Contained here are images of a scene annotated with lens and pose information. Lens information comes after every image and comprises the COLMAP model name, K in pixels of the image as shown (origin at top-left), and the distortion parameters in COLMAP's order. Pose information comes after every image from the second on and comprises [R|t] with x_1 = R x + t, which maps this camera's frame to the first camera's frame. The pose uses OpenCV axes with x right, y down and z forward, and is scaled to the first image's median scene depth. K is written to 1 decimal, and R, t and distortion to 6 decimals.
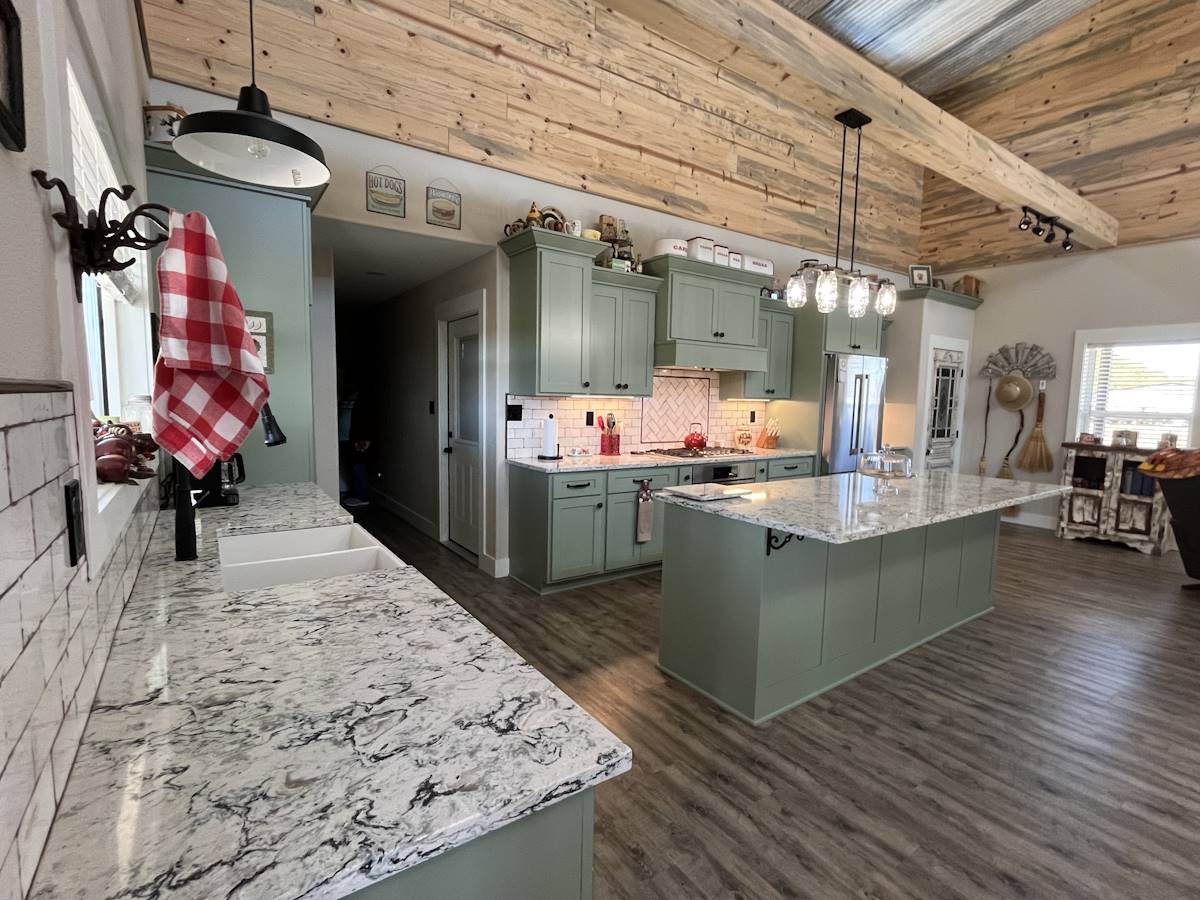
lens RADIAL K [[566.4, 0, 603.1], [0, 566.4, 450.8], [0, 0, 1]] dist [-0.001427, 0.000425]
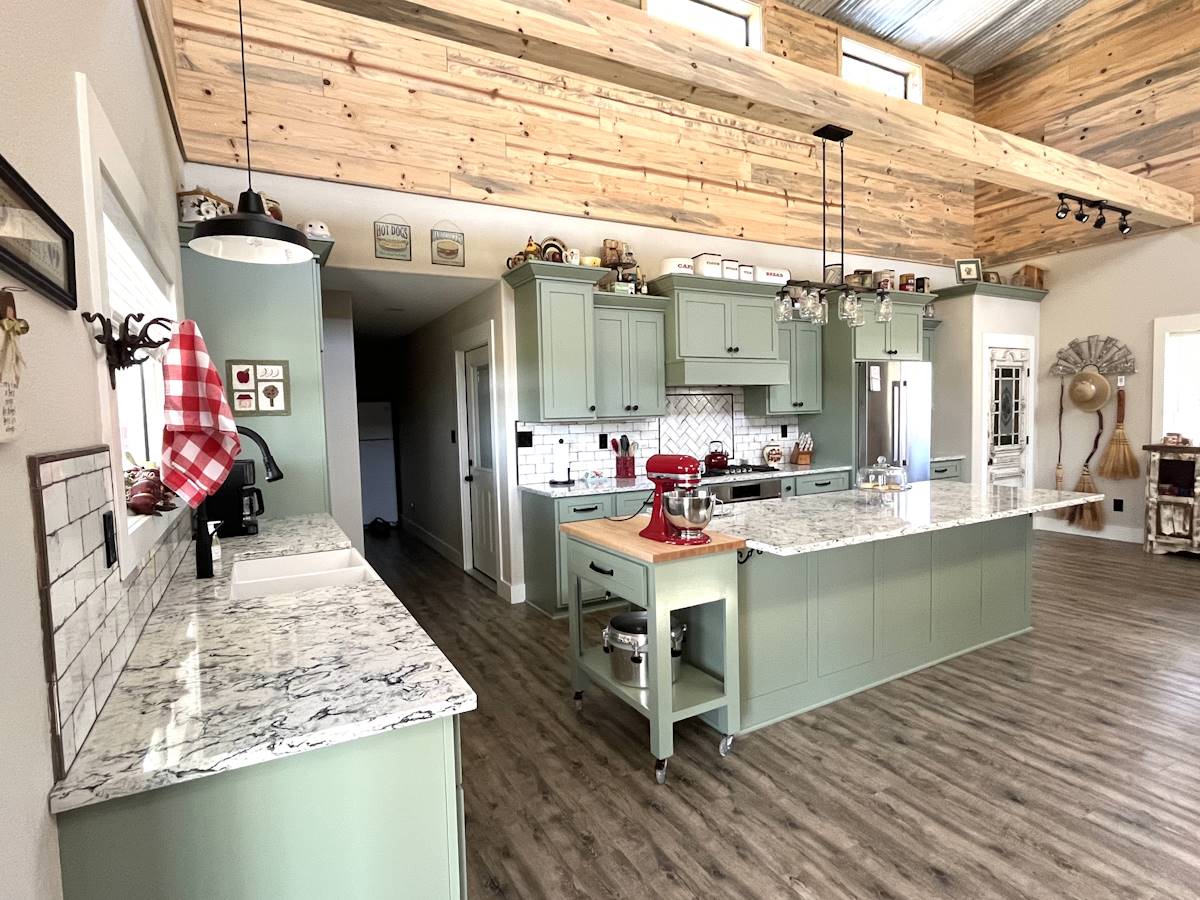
lens RADIAL K [[624.5, 0, 601.7], [0, 624.5, 451.5], [0, 0, 1]] dist [-0.000990, 0.000546]
pose [[0.993021, -0.039879, -0.110988, 0.123242], [0.036060, 0.998693, -0.036215, 0.000457], [0.112287, 0.031960, 0.993162, -0.112166]]
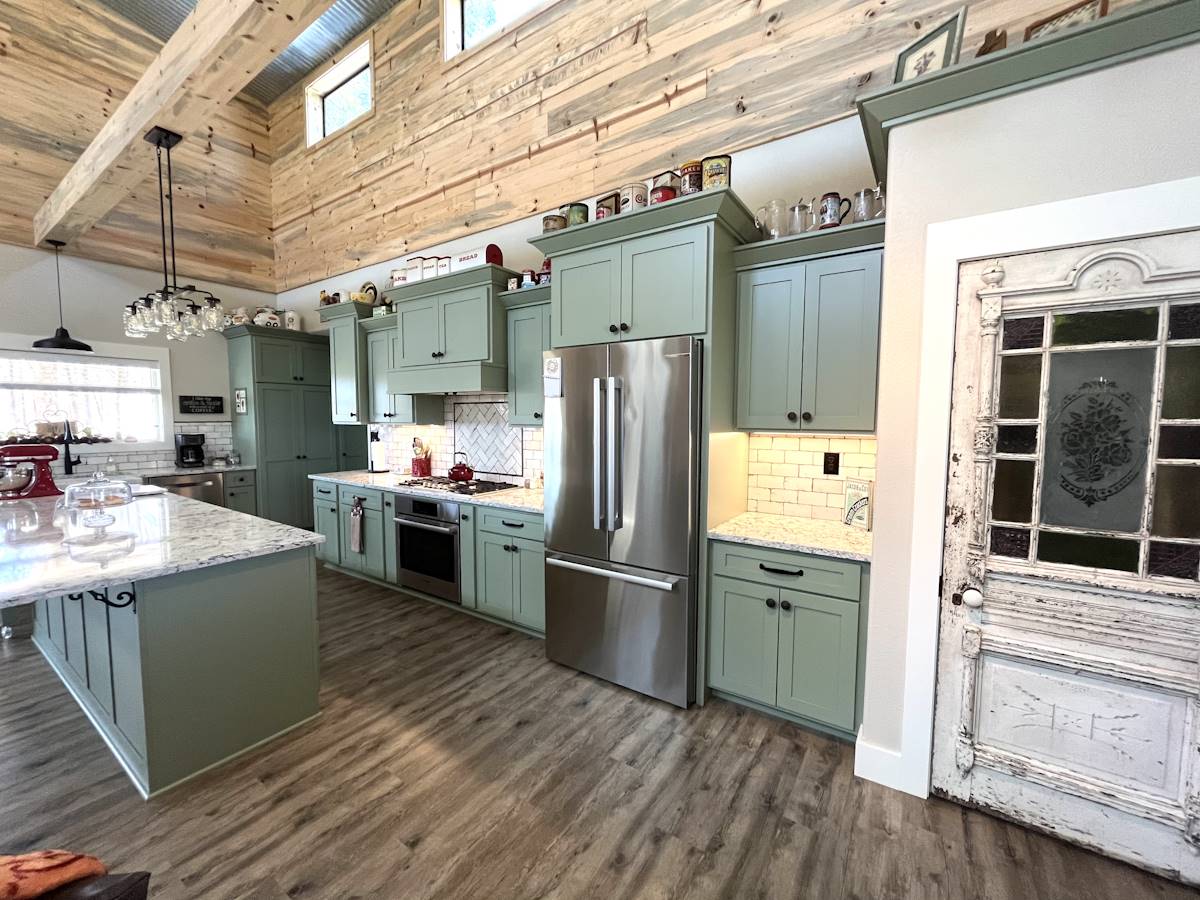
lens RADIAL K [[487.7, 0, 596.3], [0, 487.7, 452.8], [0, 0, 1]] dist [0.001728, 0.000340]
pose [[0.353381, 0.046285, -0.934334, 1.360989], [-0.089452, 0.995871, 0.015501, -0.111902], [0.931193, 0.078100, 0.356062, 1.289032]]
